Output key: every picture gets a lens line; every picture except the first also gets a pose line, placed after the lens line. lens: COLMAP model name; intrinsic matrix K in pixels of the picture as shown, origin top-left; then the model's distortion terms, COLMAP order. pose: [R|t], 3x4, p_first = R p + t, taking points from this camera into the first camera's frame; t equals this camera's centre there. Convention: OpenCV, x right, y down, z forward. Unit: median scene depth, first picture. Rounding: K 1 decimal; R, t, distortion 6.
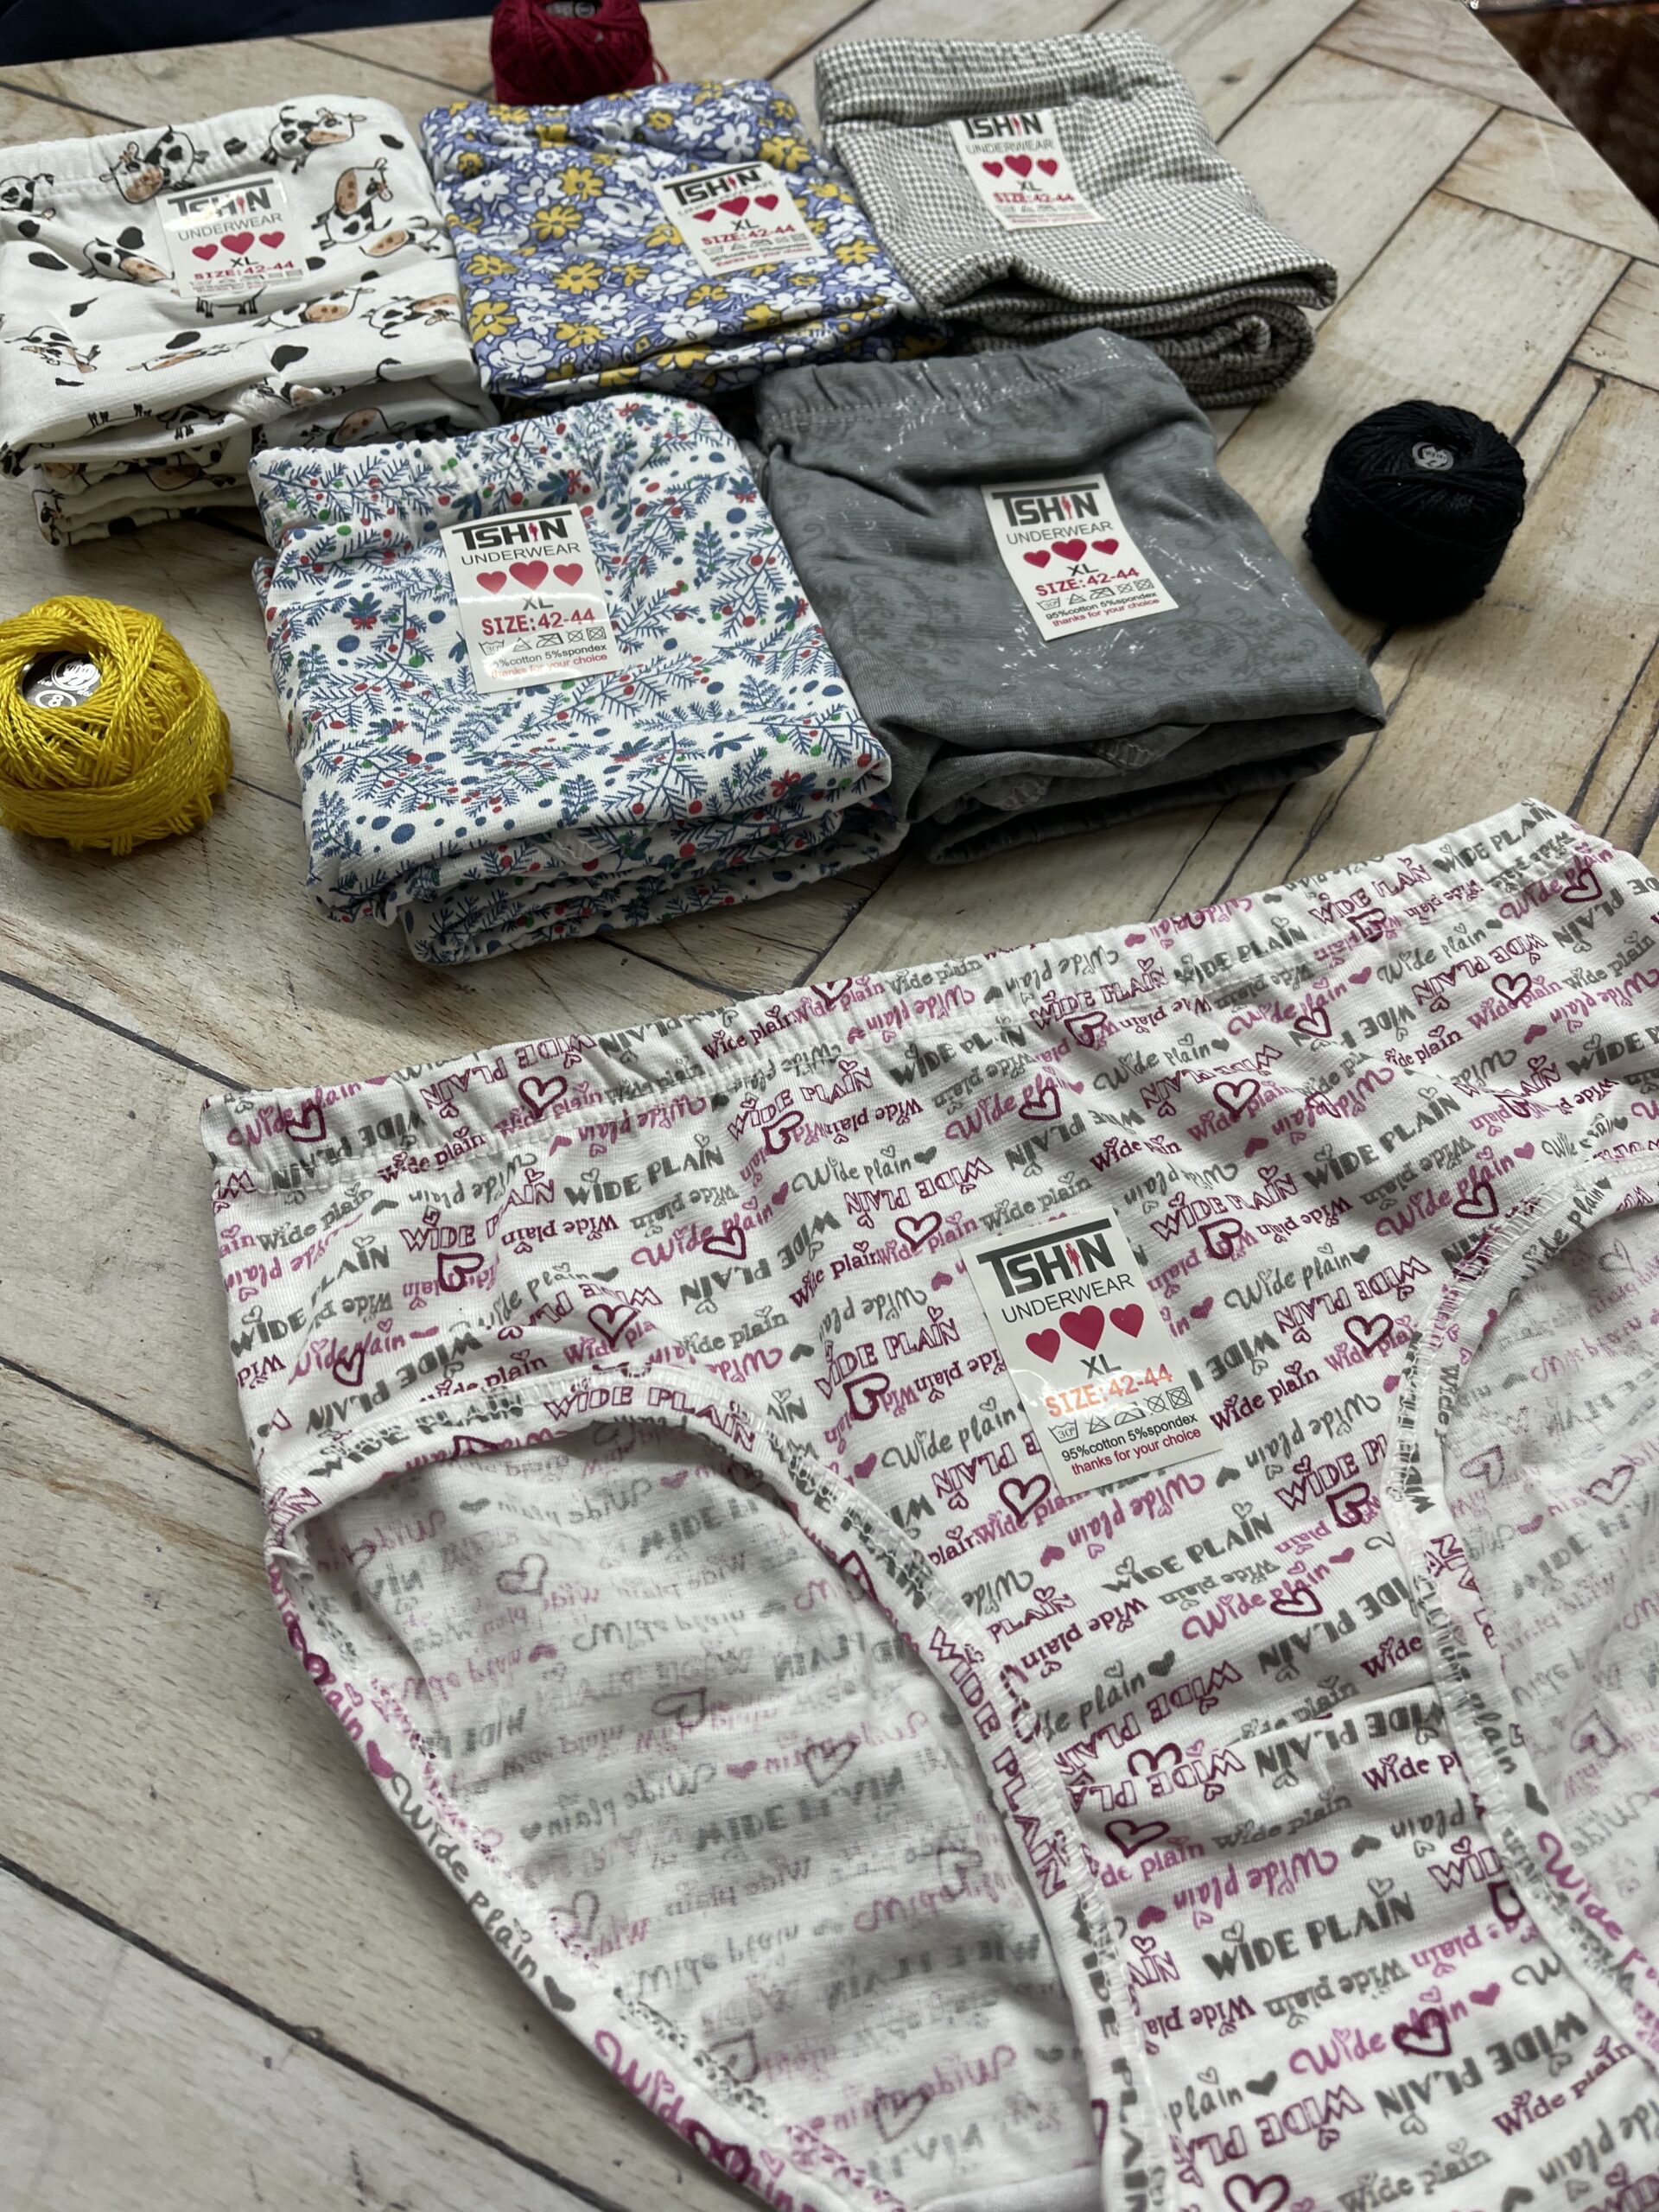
lens RADIAL K [[1681.4, 0, 833.9], [0, 1681.4, 1152.4], [0, 0, 1]] dist [0.013816, -0.030068]
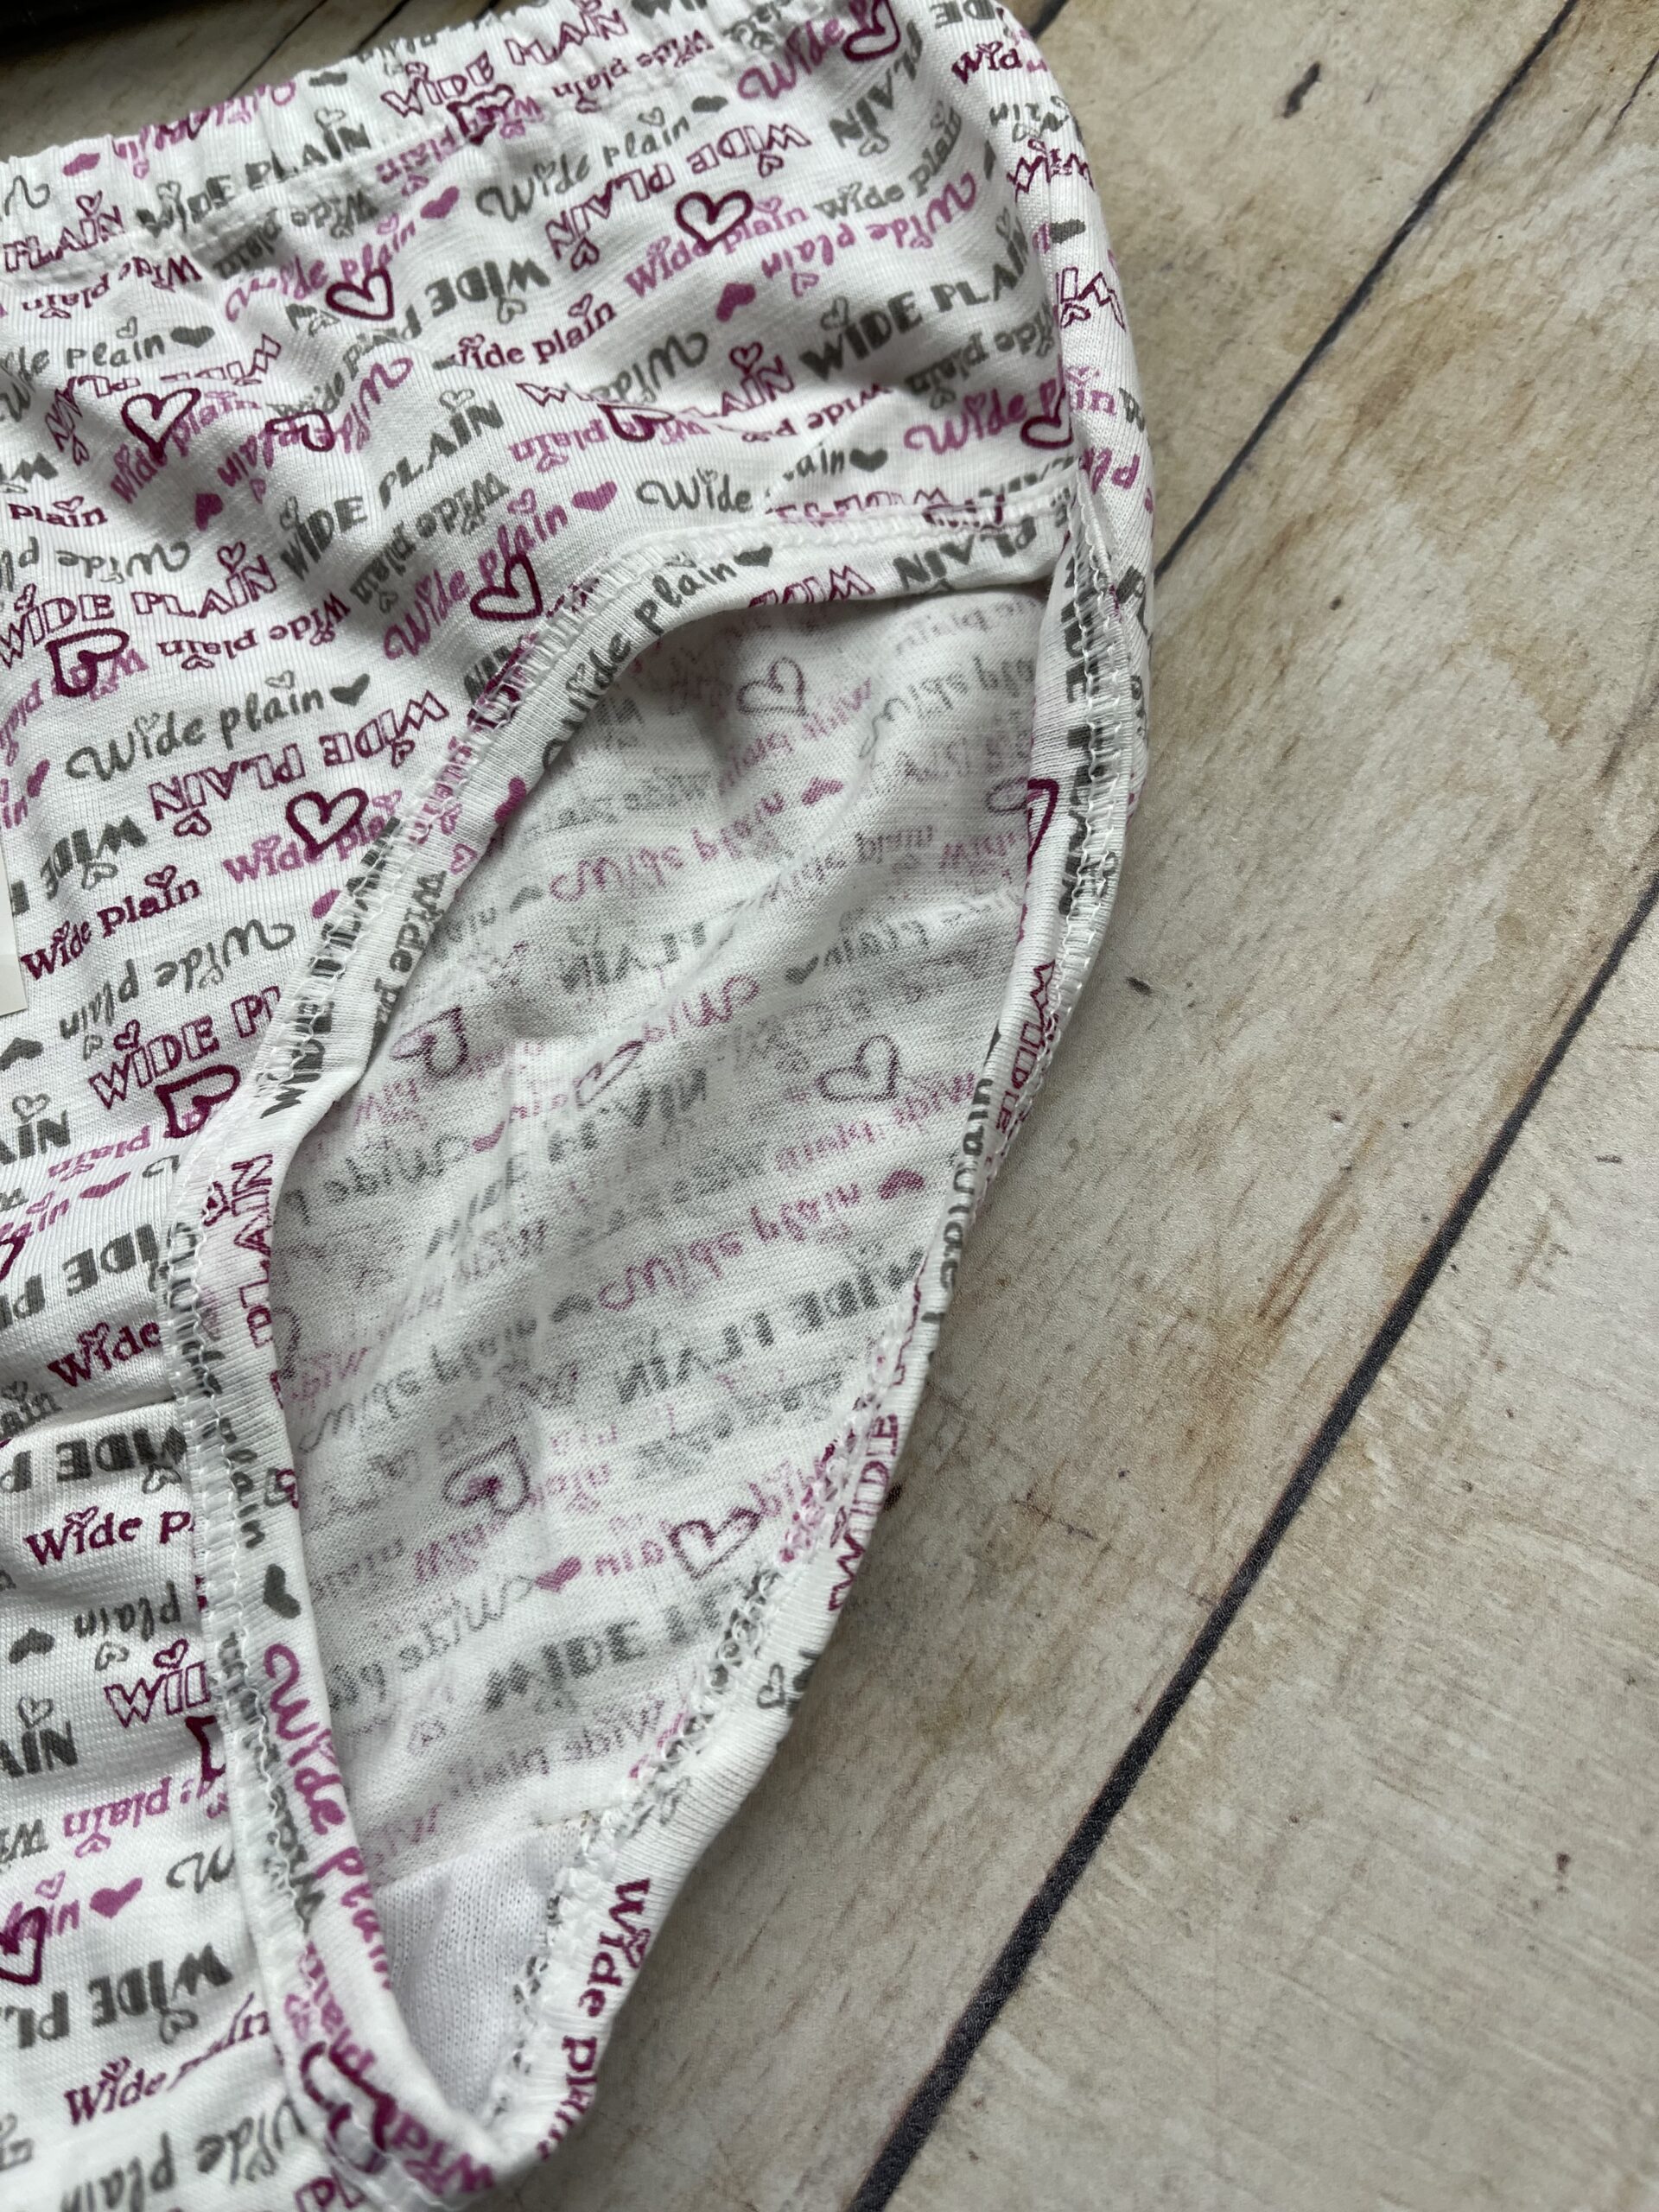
lens RADIAL K [[1681.4, 0, 833.9], [0, 1681.4, 1152.4], [0, 0, 1]] dist [0.013816, -0.030068]
pose [[0.994035, 0.014929, -0.108035, 0.555996], [0.013808, 0.965389, 0.260448, 0.066241], [0.108184, -0.260386, 0.959424, 0.402094]]
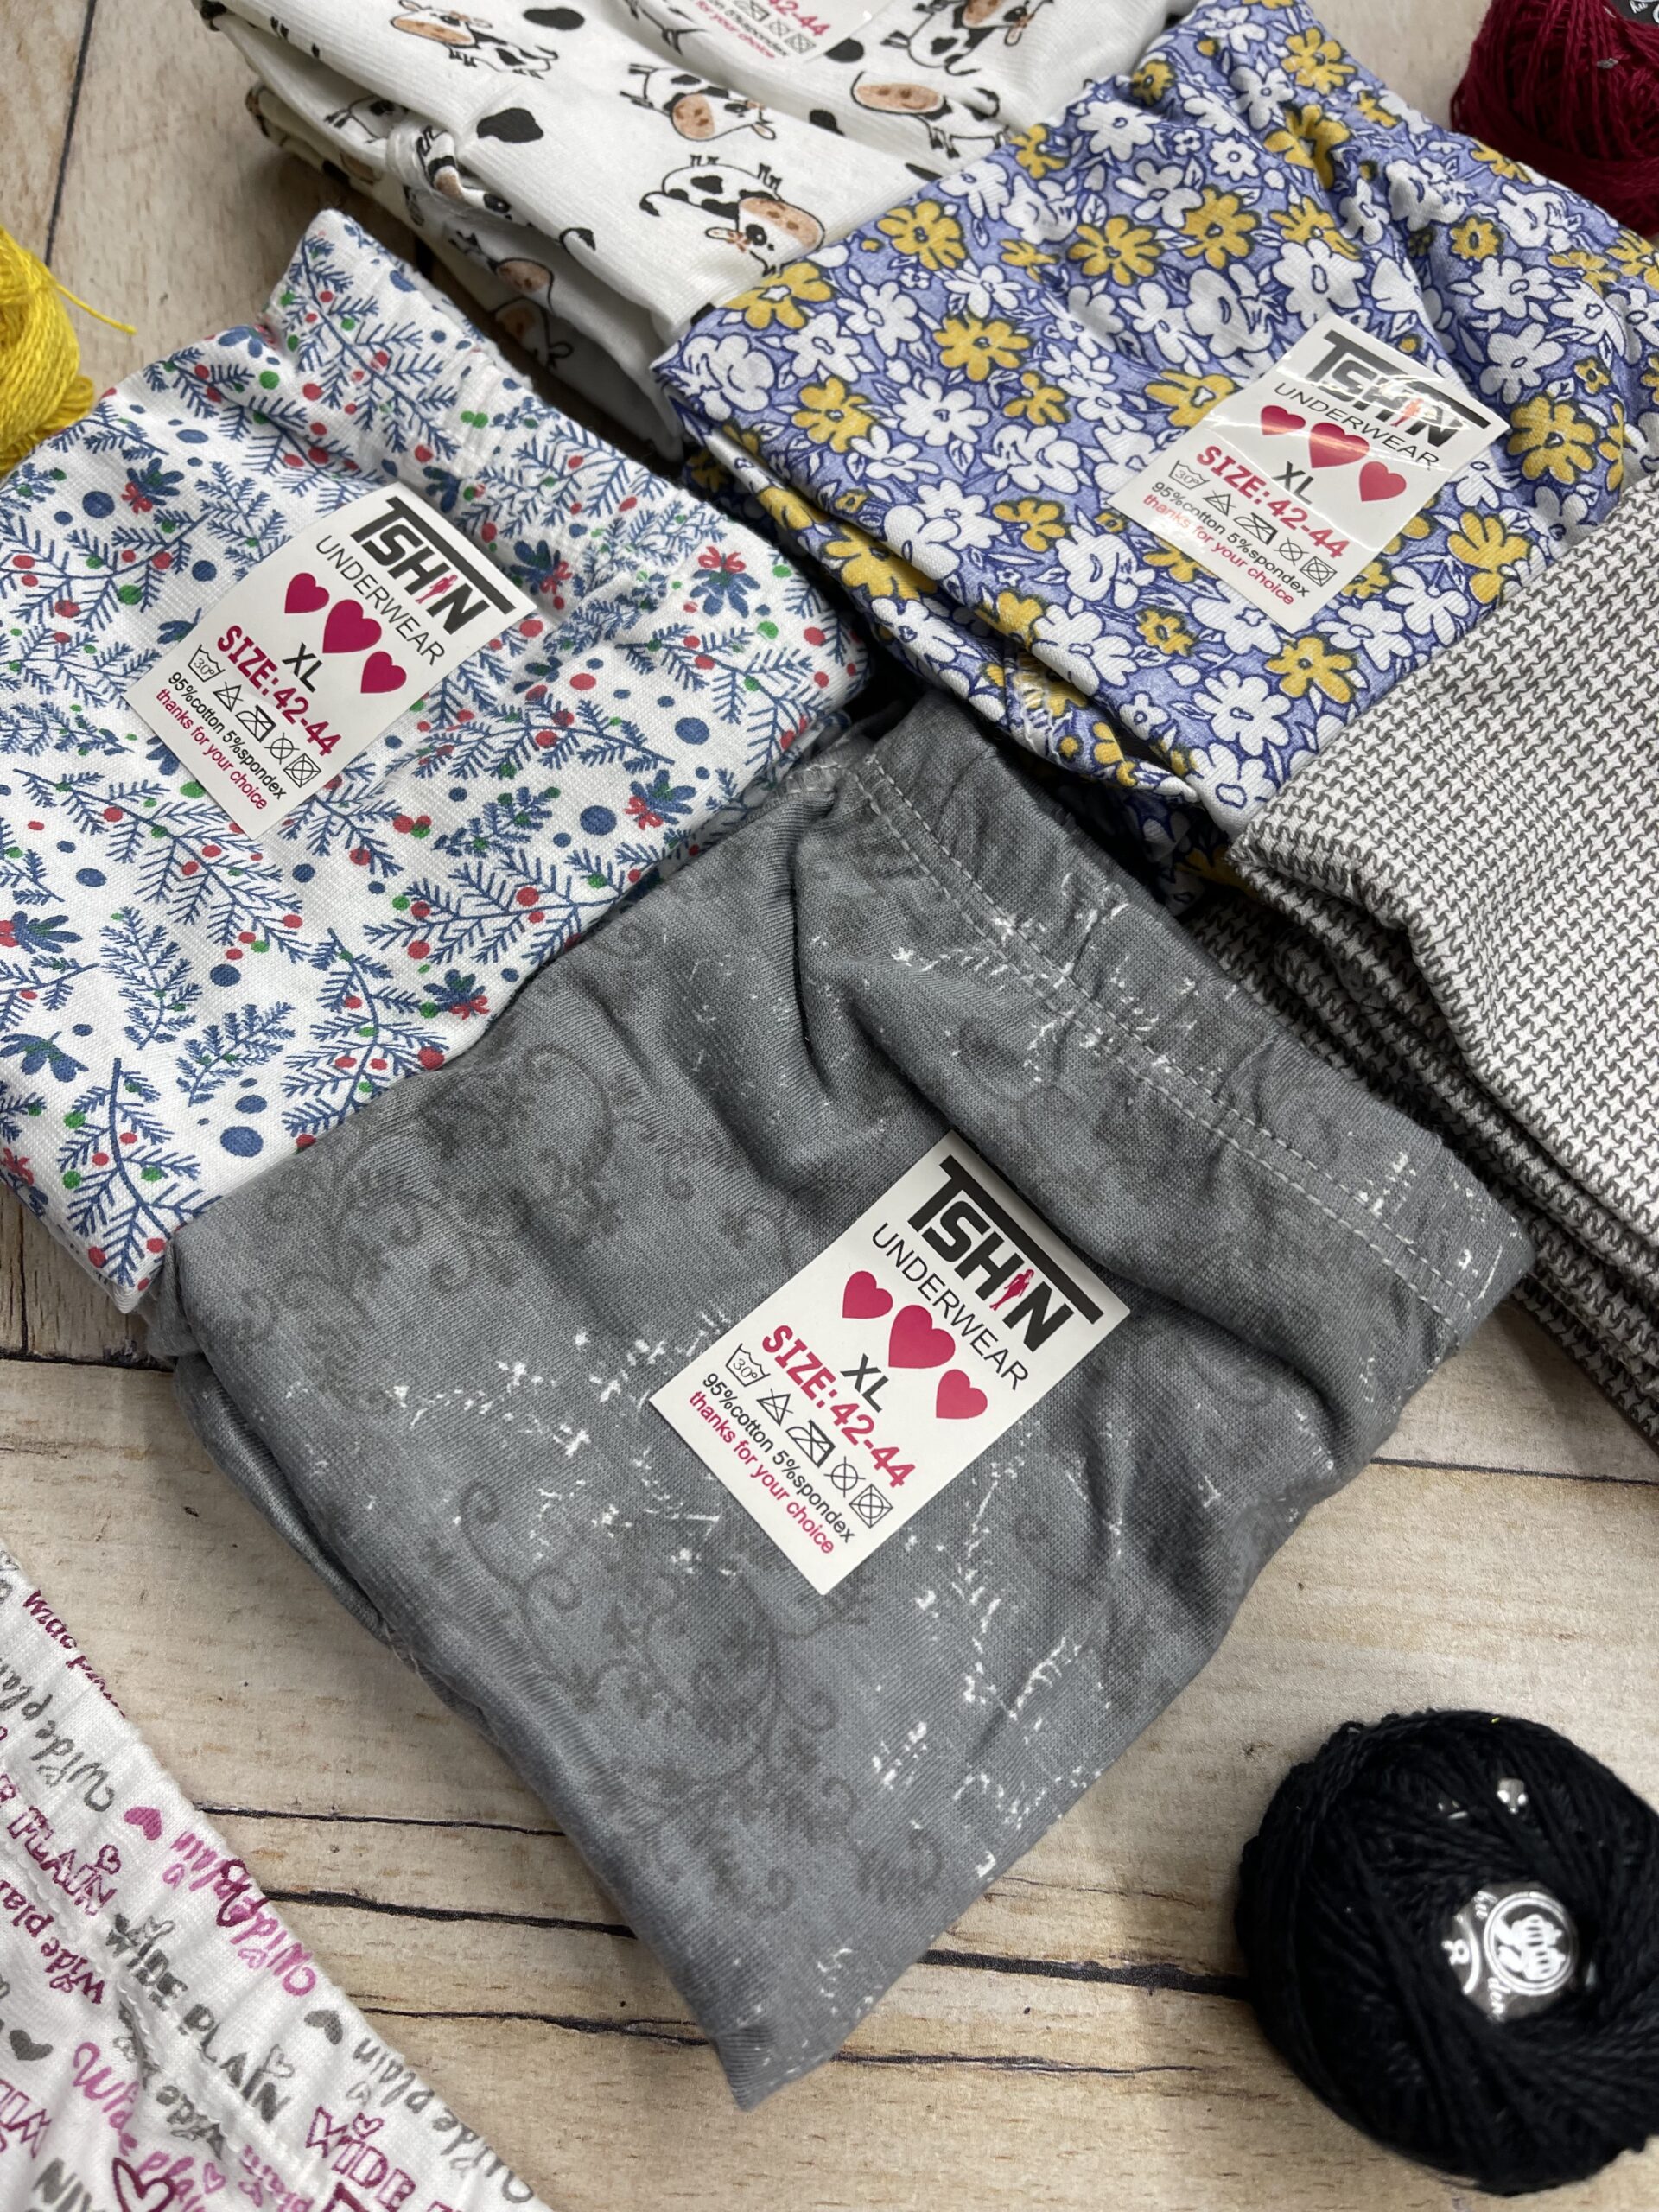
lens RADIAL K [[1681.4, 0, 833.9], [0, 1681.4, 1152.4], [0, 0, 1]] dist [0.013816, -0.030068]
pose [[0.454988, 0.824995, -0.335216, 0.314152], [-0.749259, 0.558099, 0.356561, -0.685518], [0.481245, 0.088933, 0.872063, 0.644018]]
